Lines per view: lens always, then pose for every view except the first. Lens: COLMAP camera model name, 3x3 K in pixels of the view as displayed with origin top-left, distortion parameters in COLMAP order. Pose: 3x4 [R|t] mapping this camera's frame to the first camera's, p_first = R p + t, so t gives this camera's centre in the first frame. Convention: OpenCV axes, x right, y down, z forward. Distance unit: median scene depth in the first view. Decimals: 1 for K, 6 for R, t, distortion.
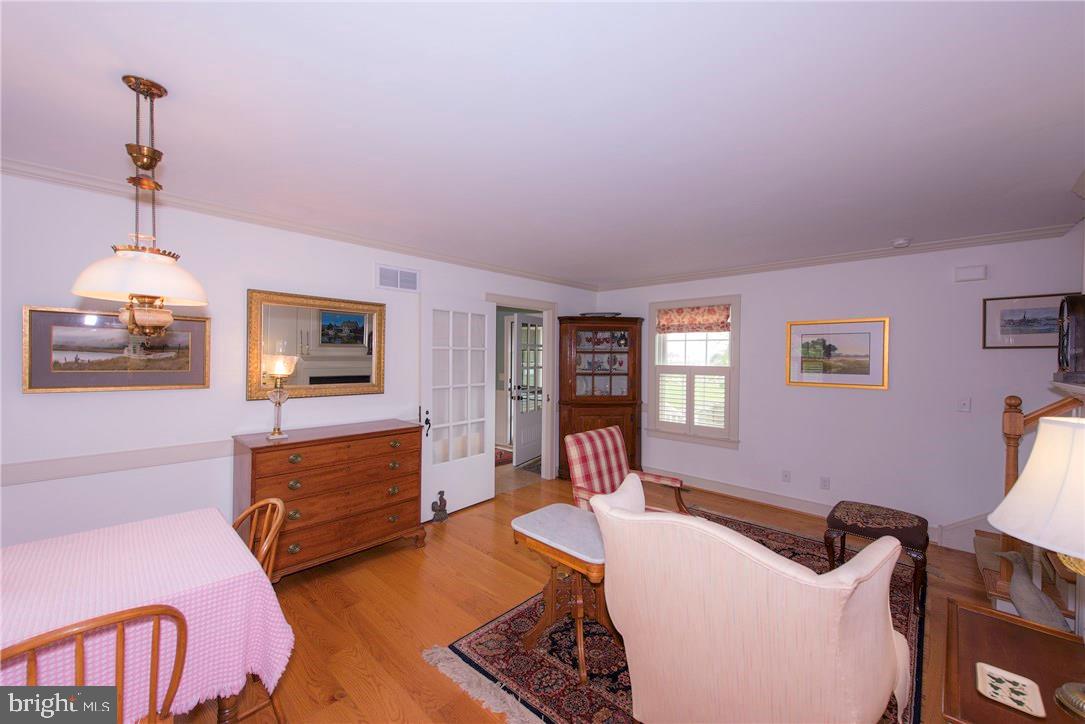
lens RADIAL K [[426.0, 0, 542.5], [0, 426.0, 362.0], [0, 0, 1]] dist [-0.024908, -0.000237]
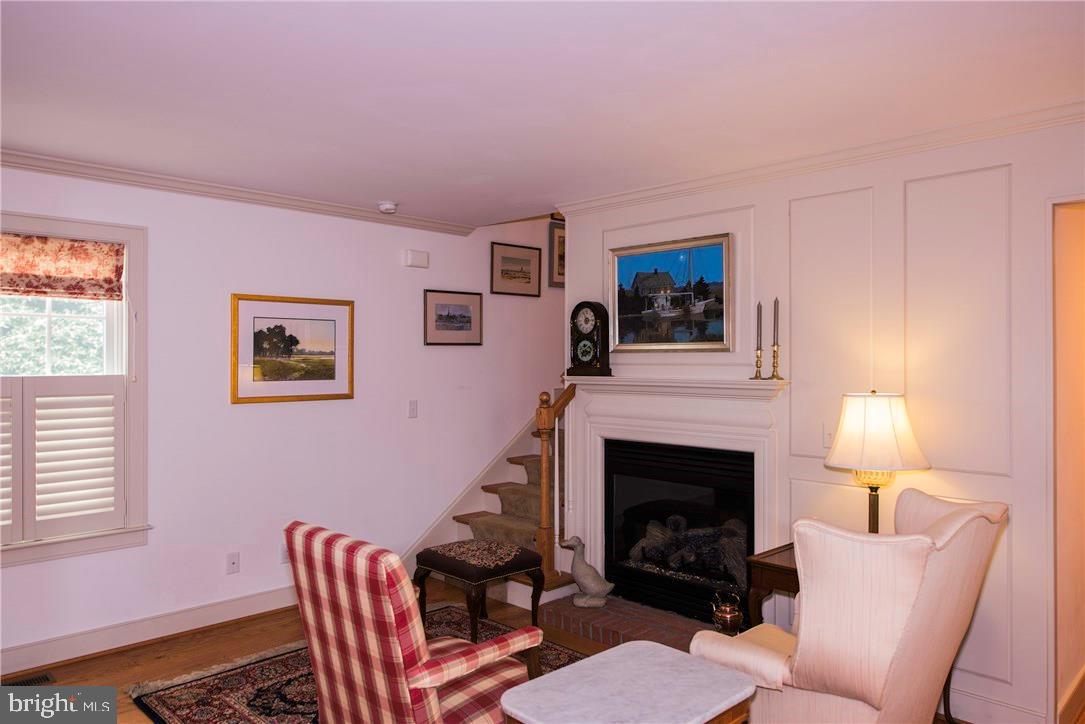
lens RADIAL K [[762.1, 0, 542.5], [0, 762.1, 362.0], [0, 0, 1]] dist [0.000083, -0.000323]
pose [[-0.003618, -0.007646, 0.999964, -0.465156], [0.013895, 0.999874, 0.007695, -0.003860], [-0.999897, 0.013922, -0.003512, 0.599505]]
